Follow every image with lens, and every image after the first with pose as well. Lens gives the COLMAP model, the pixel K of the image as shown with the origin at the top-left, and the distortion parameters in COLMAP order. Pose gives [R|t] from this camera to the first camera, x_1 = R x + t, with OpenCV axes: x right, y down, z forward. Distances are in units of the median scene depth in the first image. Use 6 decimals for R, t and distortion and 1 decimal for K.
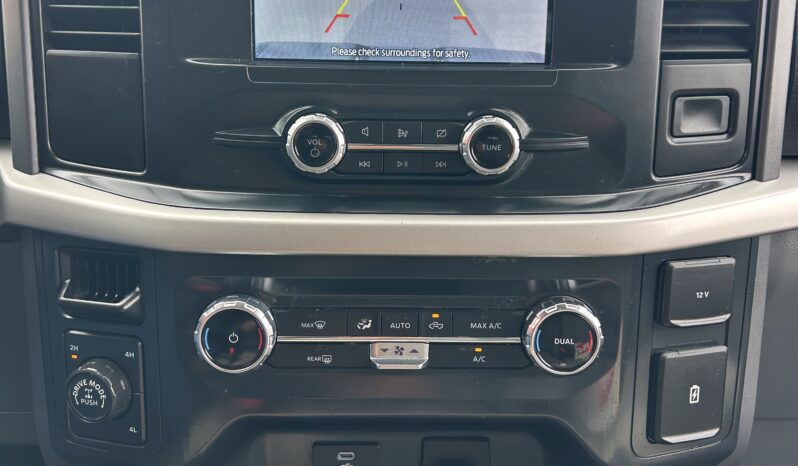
lens RADIAL K [[794.4, 0, 399.0], [0, 794.4, 233.0], [0, 0, 1]] dist [0.127963, -0.330566]
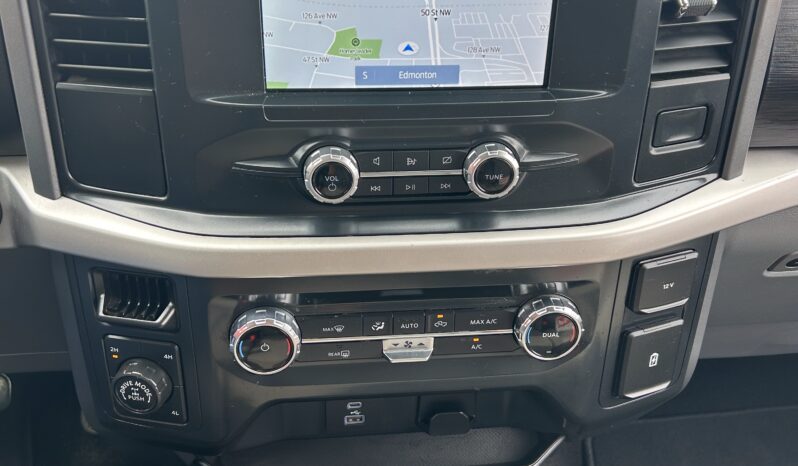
lens RADIAL K [[794.4, 0, 399.0], [0, 794.4, 233.0], [0, 0, 1]] dist [0.127963, -0.330566]
pose [[0.996116, -0.034062, 0.081195, -0.100734], [0.009777, 0.959229, 0.282462, -0.330857], [-0.087506, -0.280571, 0.955836, -0.049918]]
